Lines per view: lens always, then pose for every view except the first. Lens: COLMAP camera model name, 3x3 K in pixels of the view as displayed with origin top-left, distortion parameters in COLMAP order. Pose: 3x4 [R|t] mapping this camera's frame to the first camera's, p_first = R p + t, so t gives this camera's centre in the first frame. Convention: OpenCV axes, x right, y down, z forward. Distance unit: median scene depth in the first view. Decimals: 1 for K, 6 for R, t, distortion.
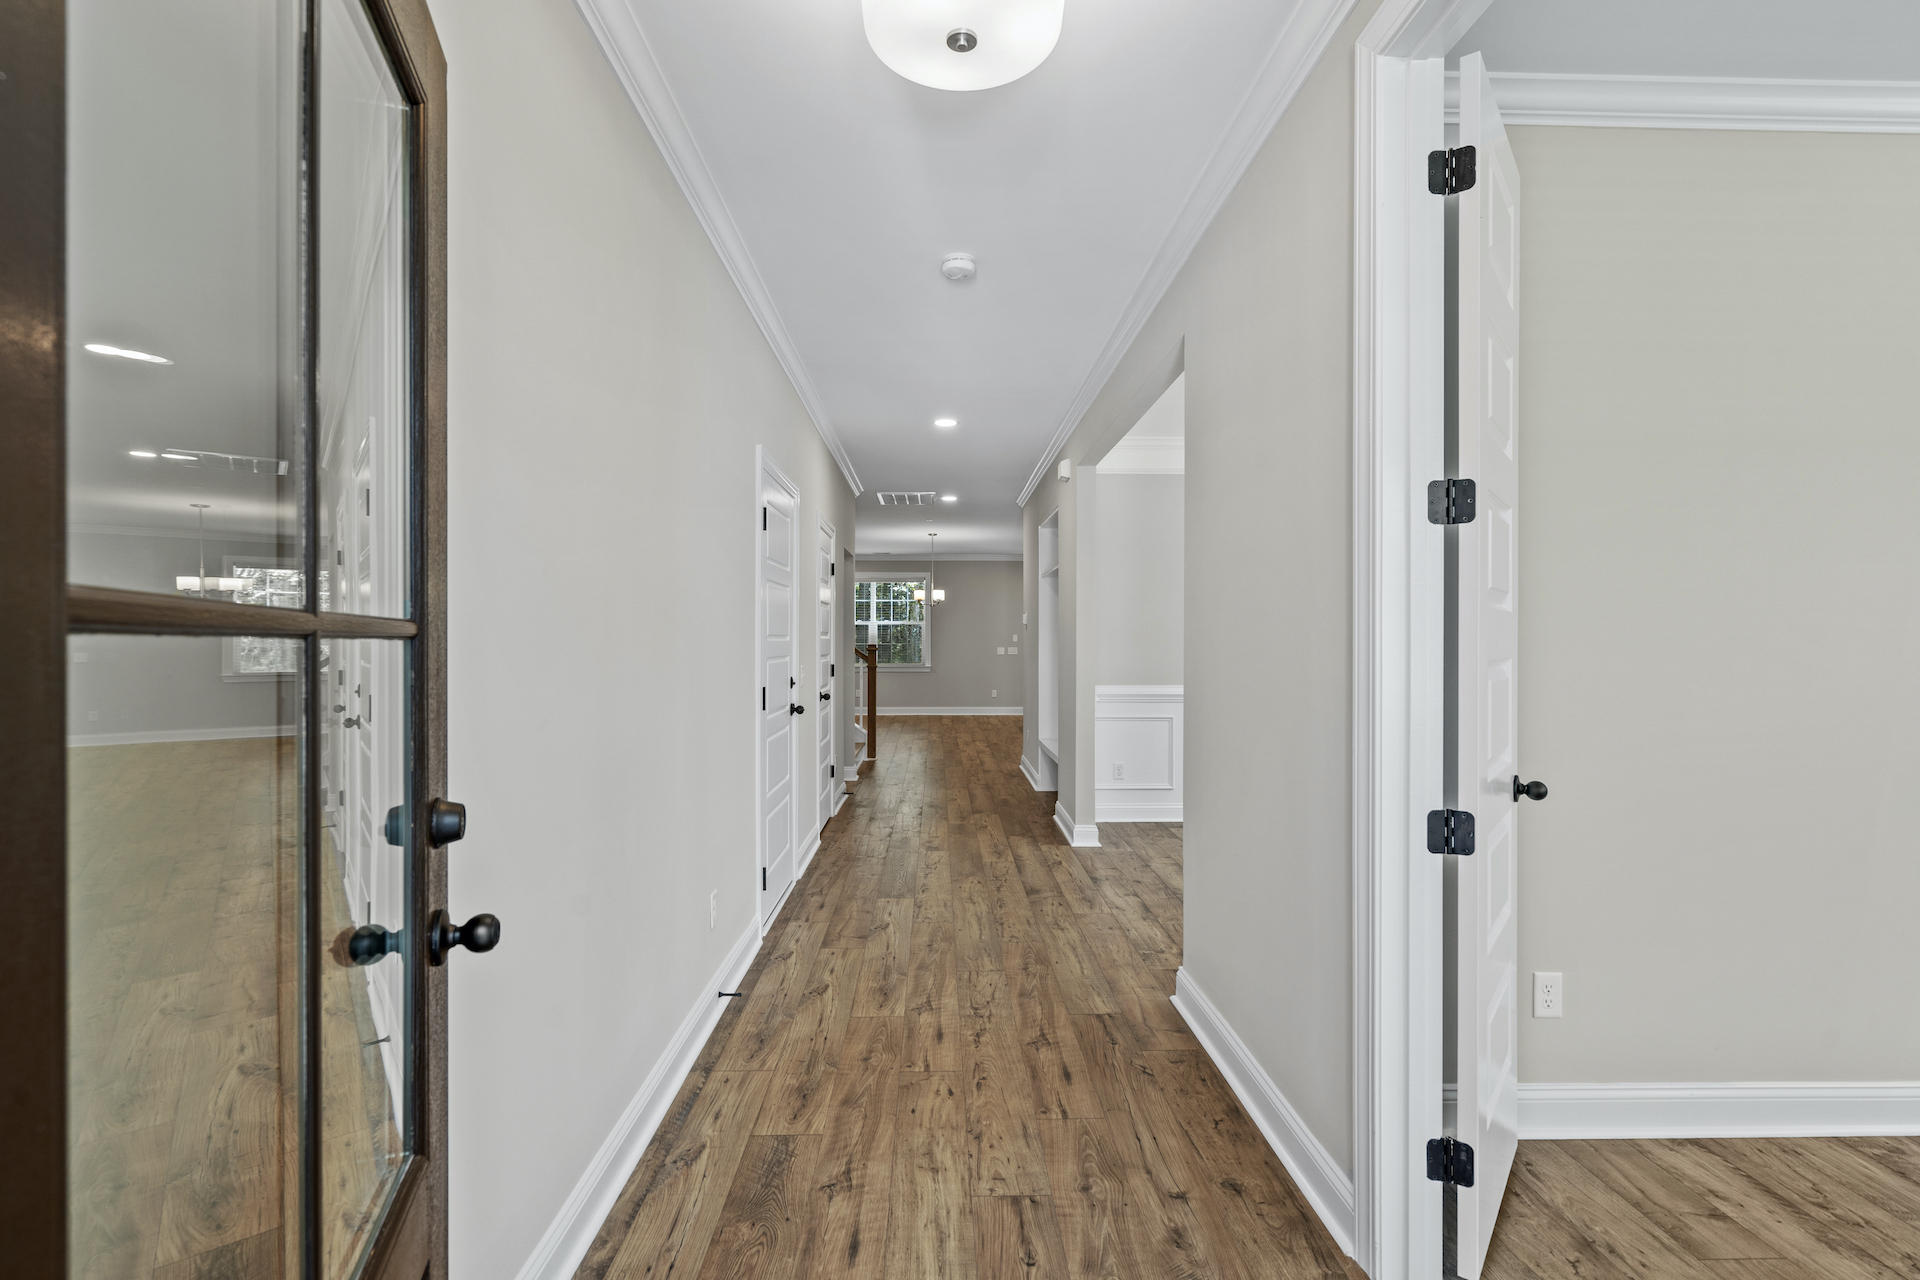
lens RADIAL K [[880.2, 0, 963.2], [0, 880.2, 631.3], [0, 0, 1]] dist [0.004459, 0.000238]
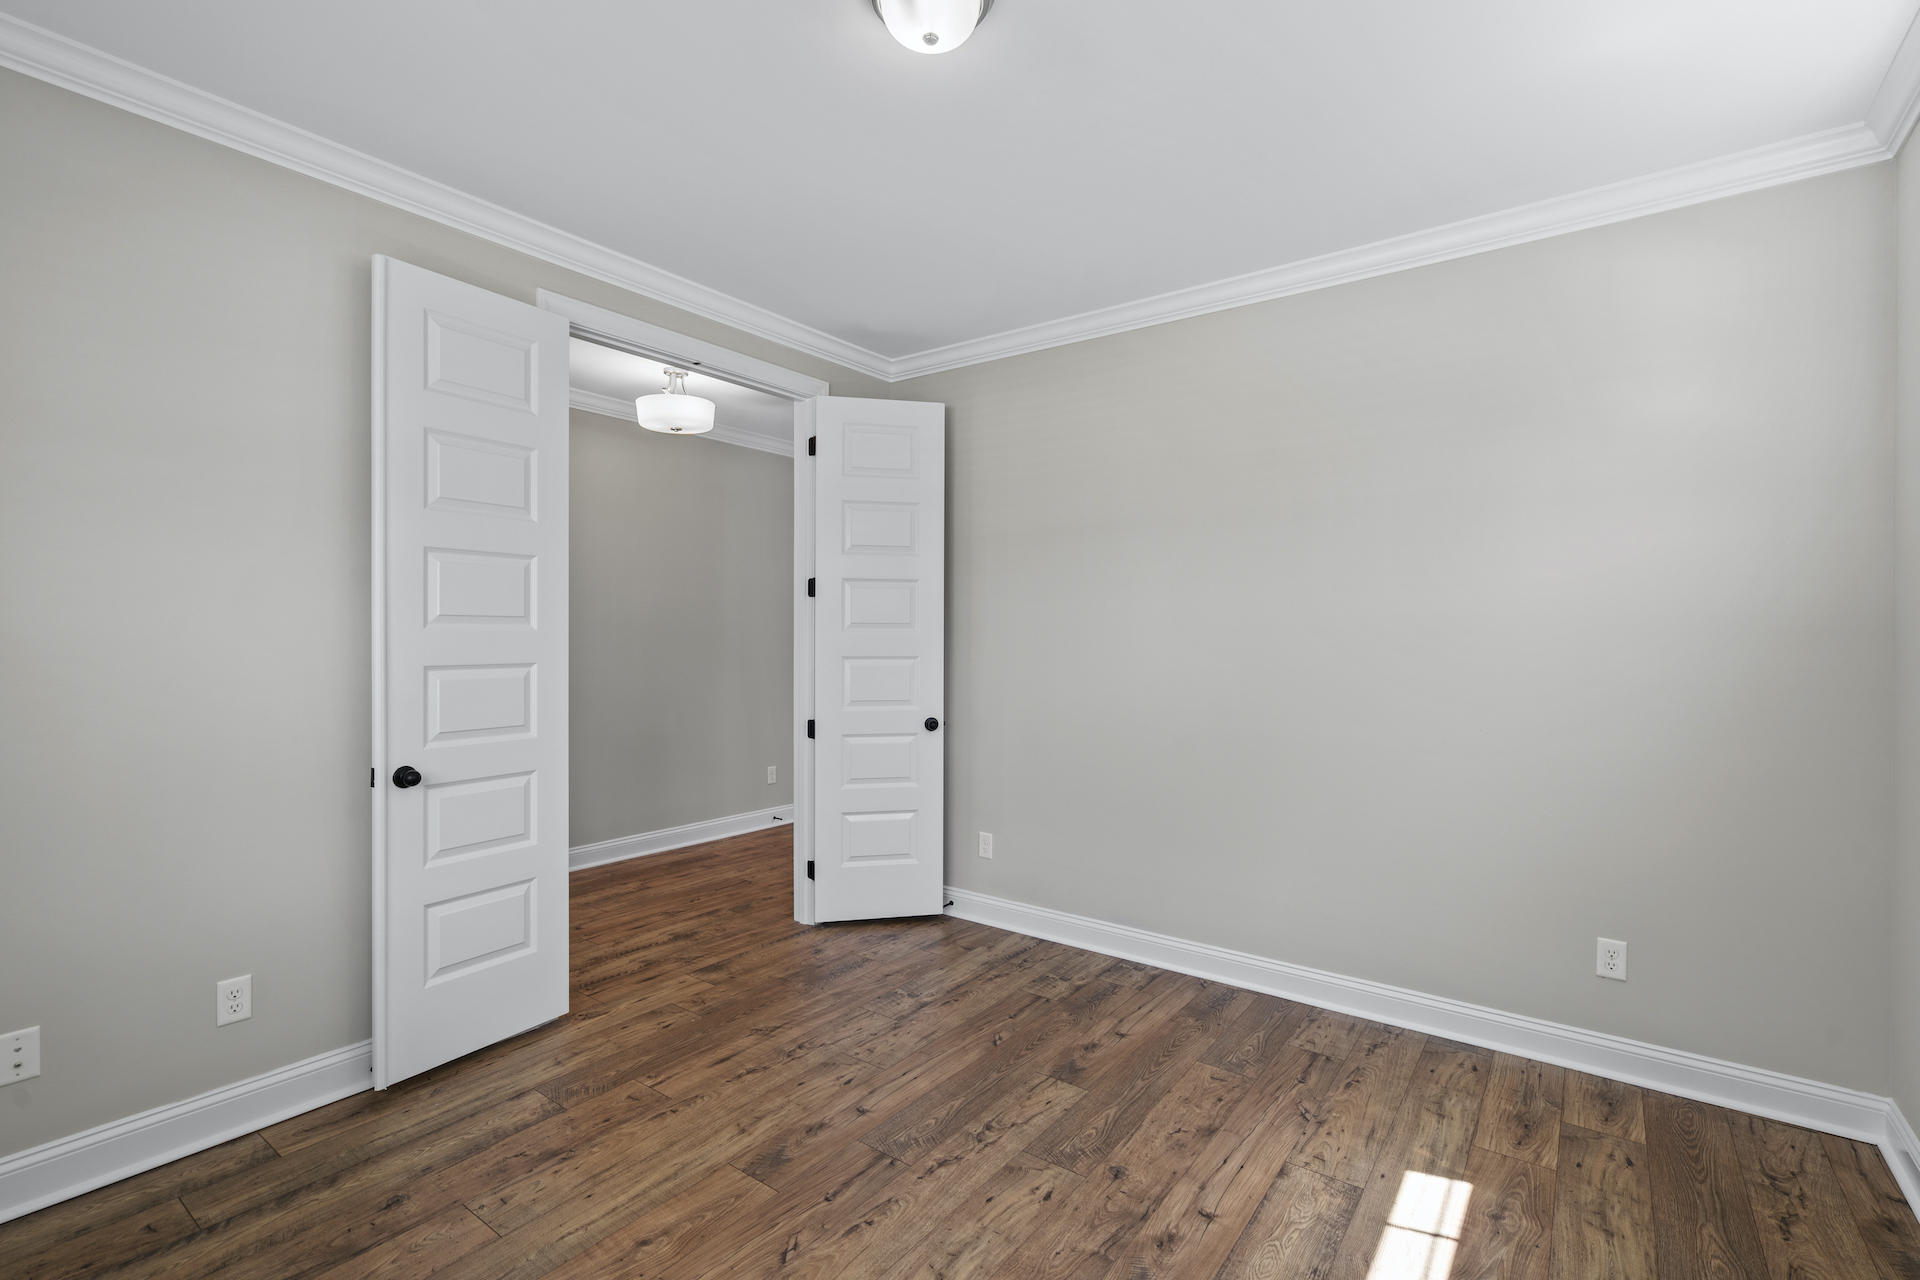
lens RADIAL K [[880.2, 0, 966.1], [0, 880.2, 638.7], [0, 0, 1]] dist [0.004459, 0.000238]
pose [[0.777569, -0.001877, -0.628795, 1.811778], [0.000906, 0.999998, -0.001865, -0.006735], [0.628797, 0.000880, 0.777569, -0.431699]]
